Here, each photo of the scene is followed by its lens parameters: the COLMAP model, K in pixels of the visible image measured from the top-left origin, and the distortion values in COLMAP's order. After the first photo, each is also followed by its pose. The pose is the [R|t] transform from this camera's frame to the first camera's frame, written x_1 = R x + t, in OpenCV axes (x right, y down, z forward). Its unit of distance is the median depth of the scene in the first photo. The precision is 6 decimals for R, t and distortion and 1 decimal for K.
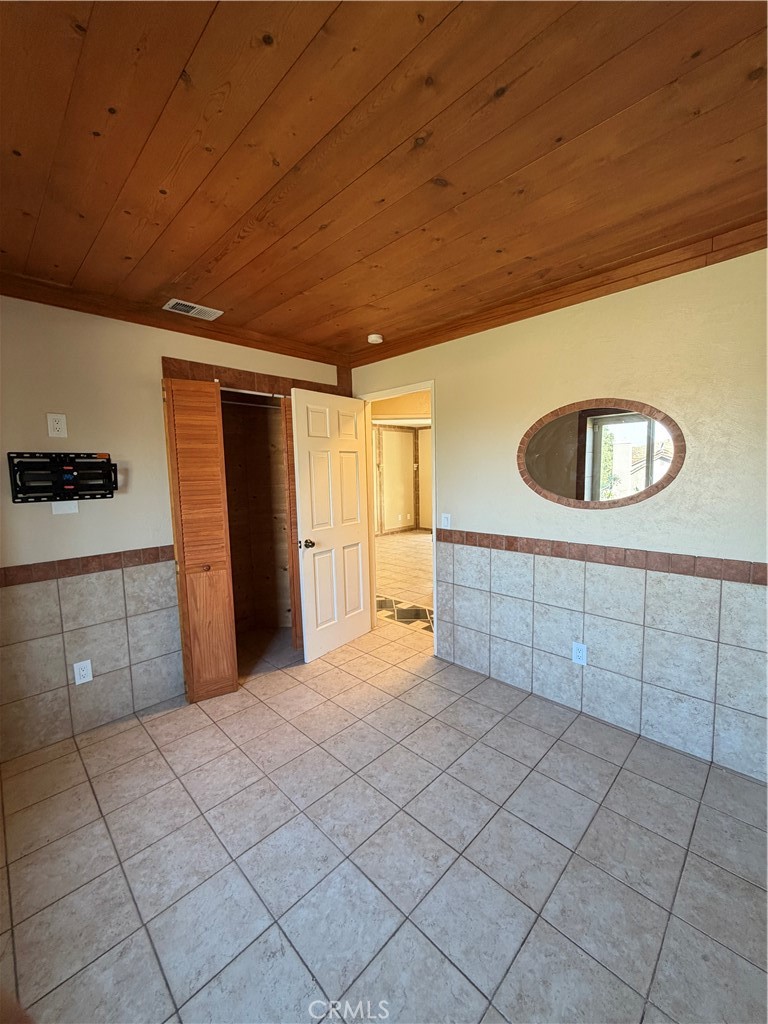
lens RADIAL K [[407.6, 0, 386.3], [0, 407.6, 511.1], [0, 0, 1]] dist [-0.001491, -0.000235]
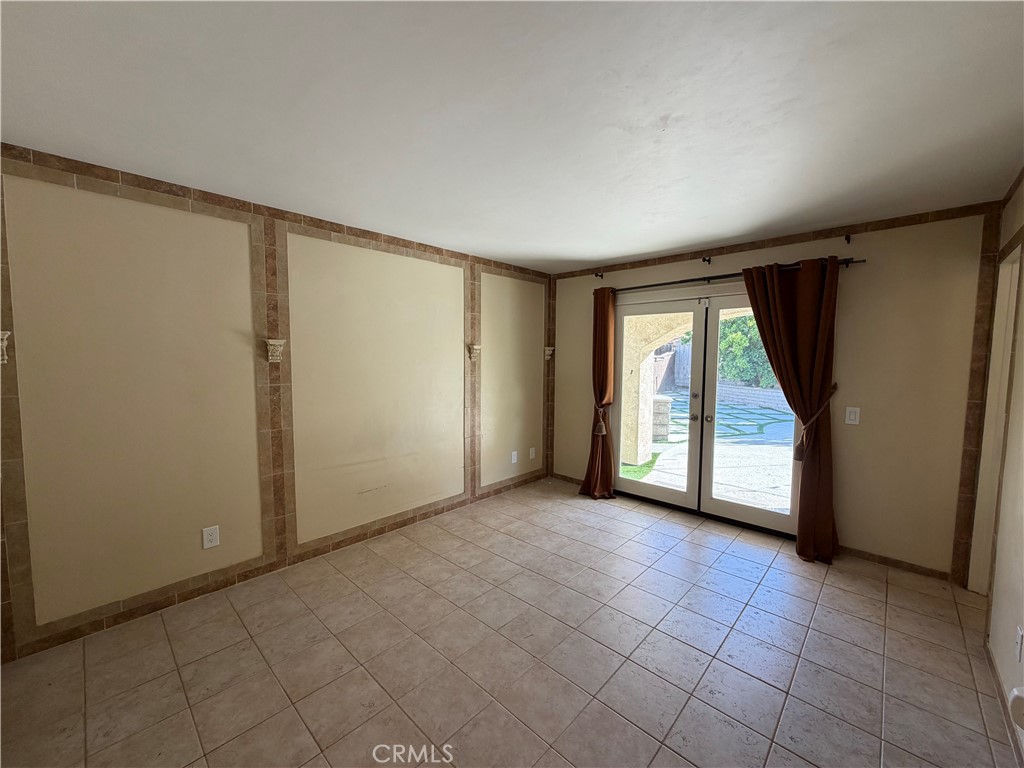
lens RADIAL K [[407.6, 0, 514.0], [0, 407.6, 385.0], [0, 0, 1]] dist [-0.001491, -0.000235]
pose [[0.999324, 0.027195, 0.024758, 0.017902], [-0.026402, 0.999146, -0.031799, -0.052206], [-0.025601, 0.031124, 0.999188, 0.499181]]
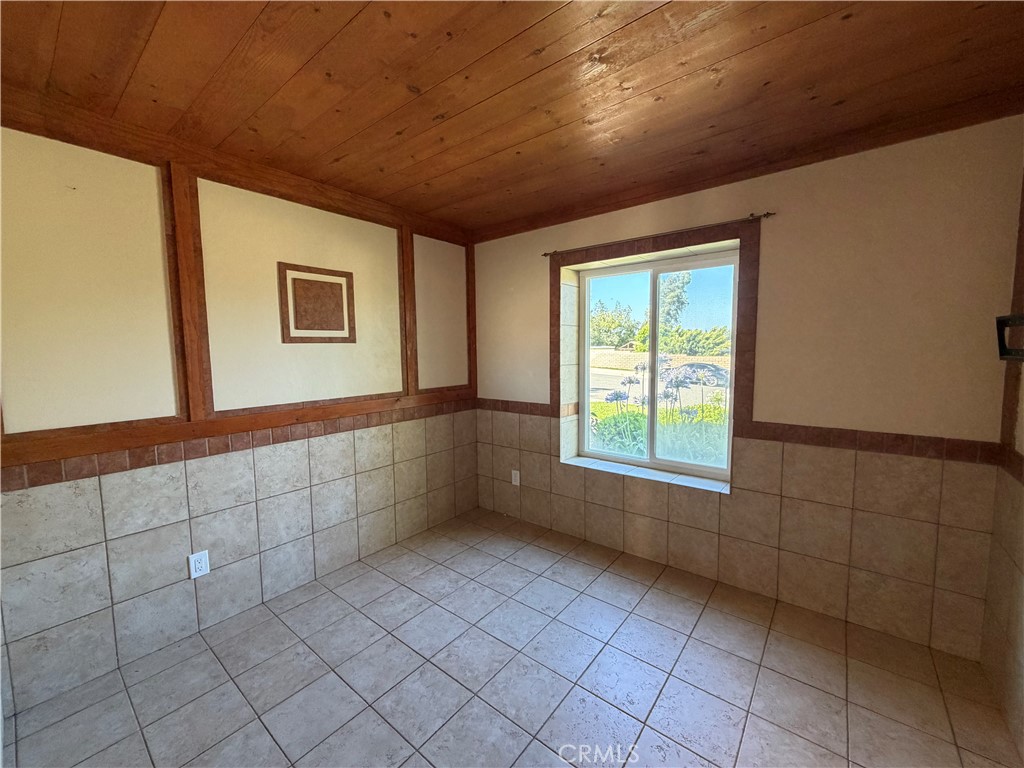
lens RADIAL K [[407.6, 0, 513.2], [0, 407.6, 382.4], [0, 0, 1]] dist [-0.001491, -0.000235]
pose [[-0.993844, 0.043512, -0.101883, 0.028577], [0.023484, 0.981486, 0.190091, -0.385337], [0.108268, 0.186528, -0.976466, 3.793195]]
